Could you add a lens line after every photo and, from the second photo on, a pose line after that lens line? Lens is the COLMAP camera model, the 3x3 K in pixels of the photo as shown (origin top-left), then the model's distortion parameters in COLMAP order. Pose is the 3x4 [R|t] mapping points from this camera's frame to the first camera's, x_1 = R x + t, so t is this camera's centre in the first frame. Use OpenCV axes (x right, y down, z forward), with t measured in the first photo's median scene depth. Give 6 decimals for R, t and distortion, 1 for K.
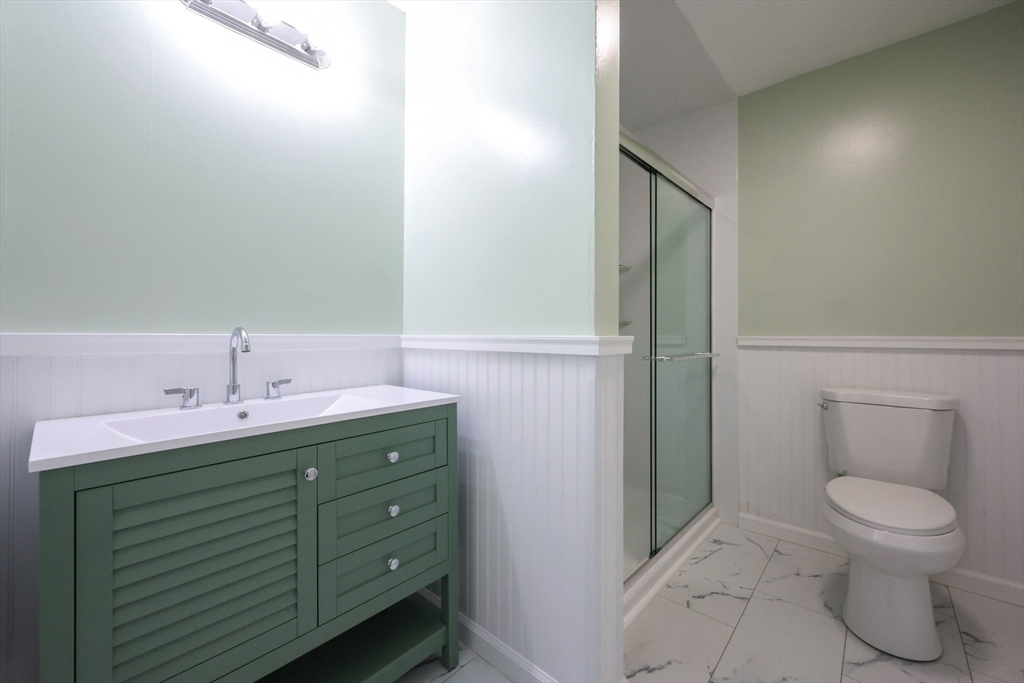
lens RADIAL K [[415.8, 0, 509.1], [0, 415.8, 333.1], [0, 0, 1]] dist [0.003208, 0.000240]
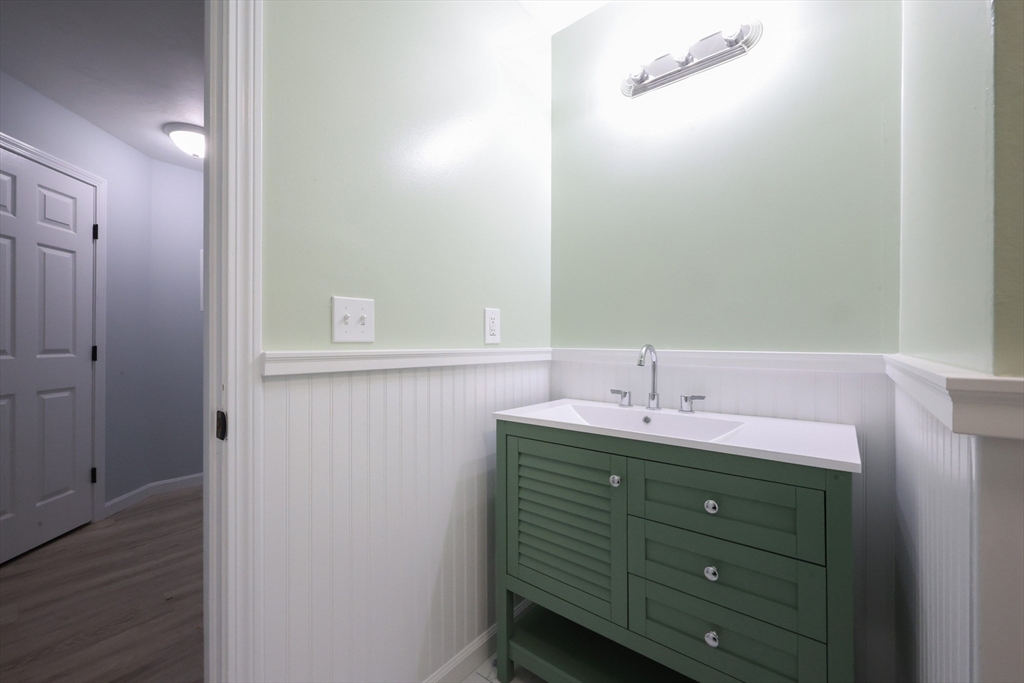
lens RADIAL K [[413.9, 0, 508.7], [0, 413.9, 341.3], [0, 0, 1]] dist [-0.000895, 0.000101]
pose [[0.053988, -0.002380, -0.998539, 0.458480], [0.001217, 0.999997, -0.002318, -0.018795], [0.998541, -0.001090, 0.053991, 0.513399]]
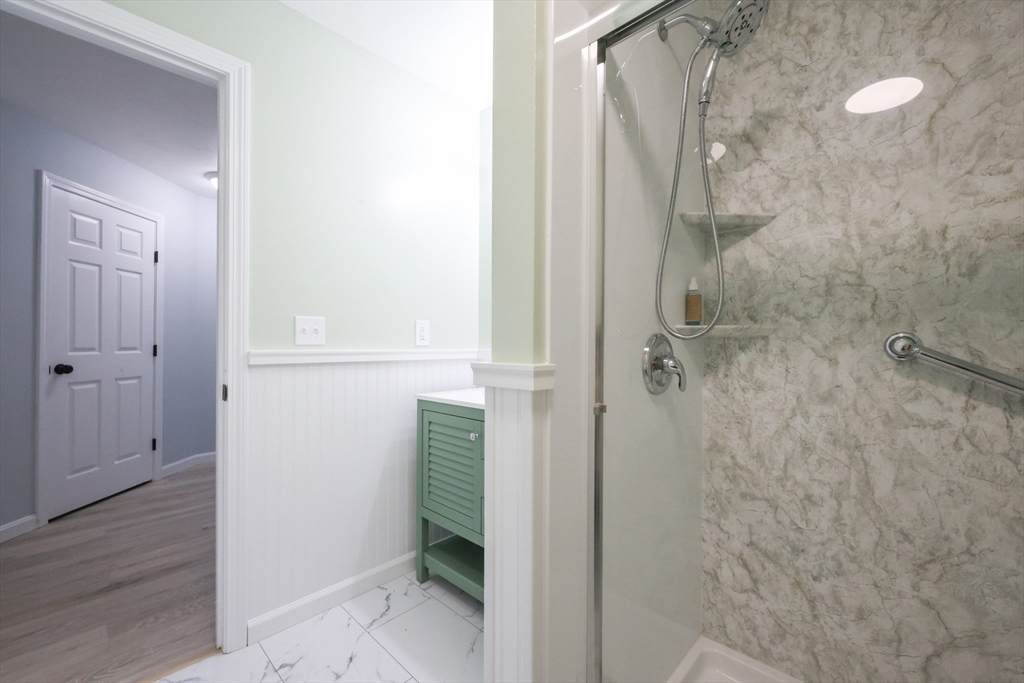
lens RADIAL K [[419.8, 0, 512.0], [0, 419.8, 341.5], [0, 0, 1]] dist [0.000780, -0.000013]
pose [[-0.026057, -0.000797, -0.999660, 0.927634], [-0.004184, 0.999991, -0.000688, -0.032076], [0.999652, 0.004164, -0.026060, 0.926423]]
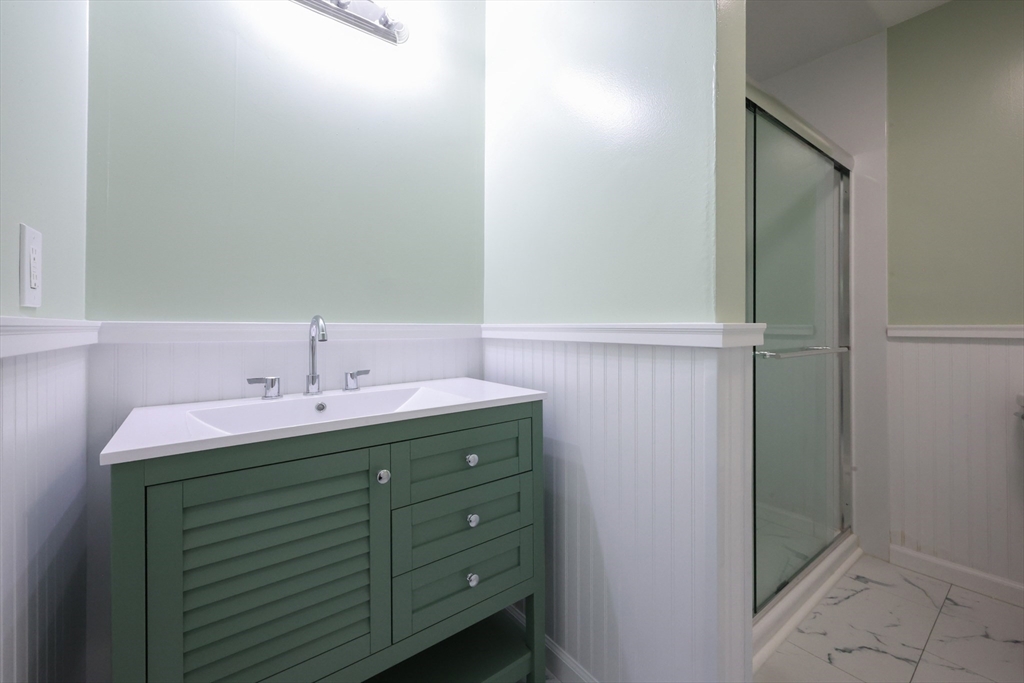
lens RADIAL K [[424.0, 0, 517.1], [0, 424.0, 324.5], [0, 0, 1]] dist [-0.000766, -0.000180]
pose [[0.984580, -0.002179, -0.174923, -0.022182], [0.002325, 0.999997, 0.000631, 0.007035], [0.174921, -0.001028, 0.984582, 0.110679]]
